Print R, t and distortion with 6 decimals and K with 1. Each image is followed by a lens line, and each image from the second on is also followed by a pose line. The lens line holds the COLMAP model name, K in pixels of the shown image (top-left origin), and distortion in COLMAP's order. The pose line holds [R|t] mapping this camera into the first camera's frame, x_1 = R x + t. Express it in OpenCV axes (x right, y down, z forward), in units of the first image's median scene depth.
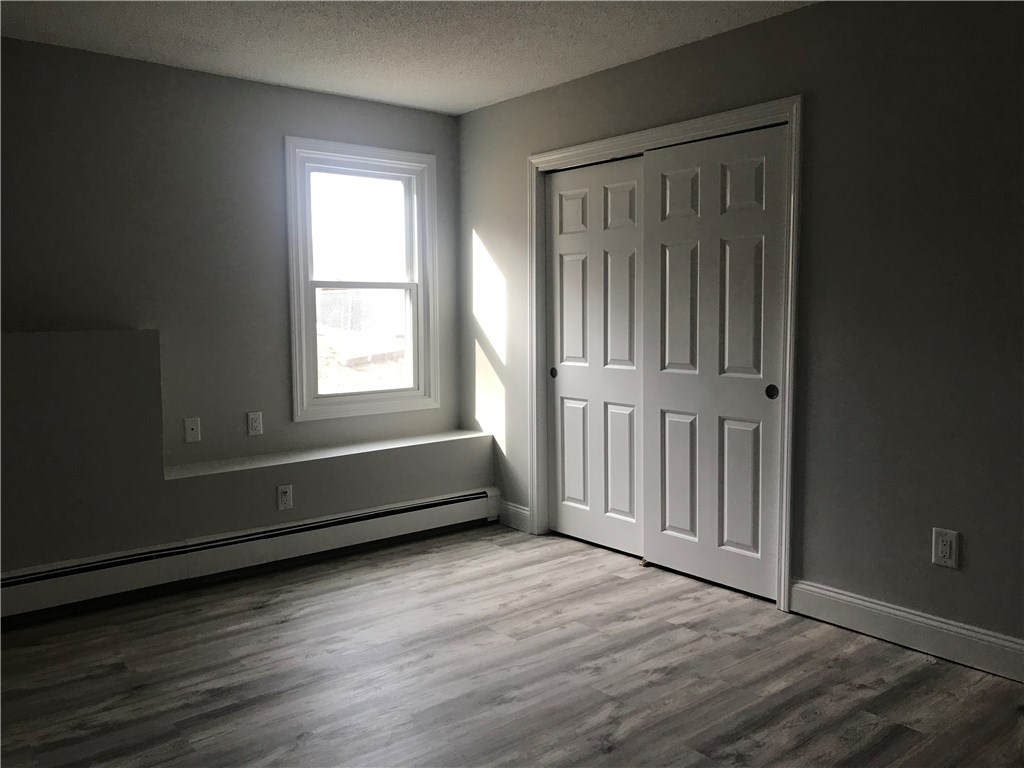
lens RADIAL K [[838.5, 0, 505.3], [0, 838.5, 385.8], [0, 0, 1]] dist [0.030450, -0.010040]
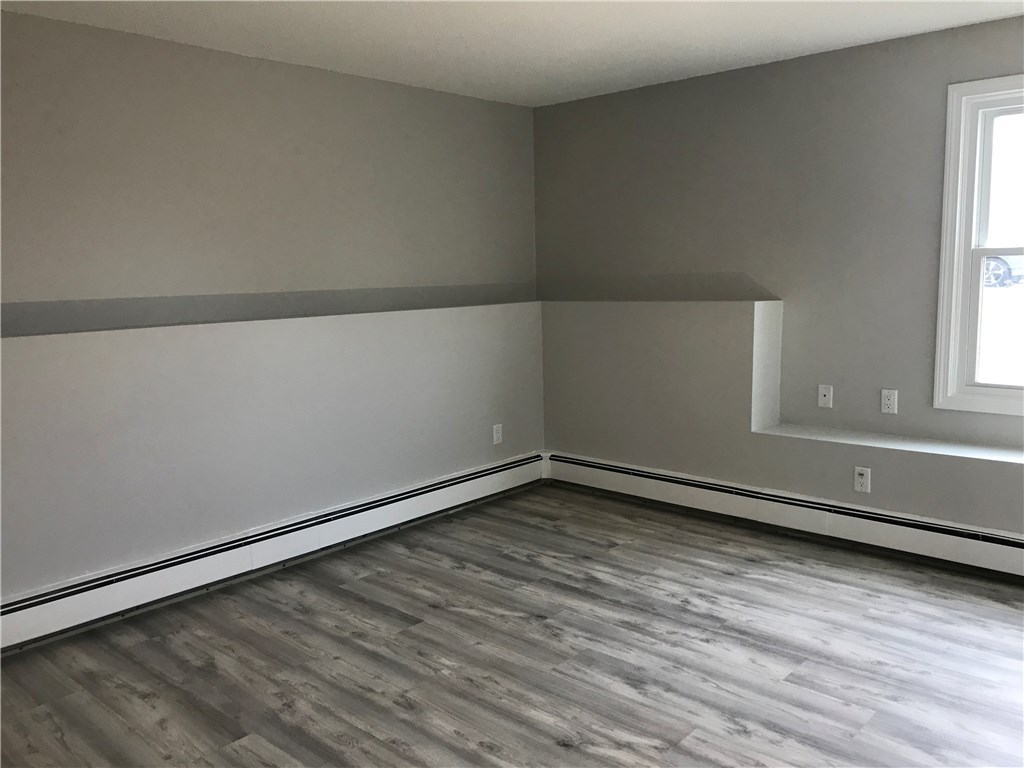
lens RADIAL K [[838.5, 0, 505.9], [0, 838.5, 380.7], [0, 0, 1]] dist [0.030450, -0.010040]
pose [[0.138570, 0.136764, -0.980864, 0.707846], [-0.070999, 0.989242, 0.127902, -0.085785], [0.987804, 0.051917, 0.146789, 0.511471]]
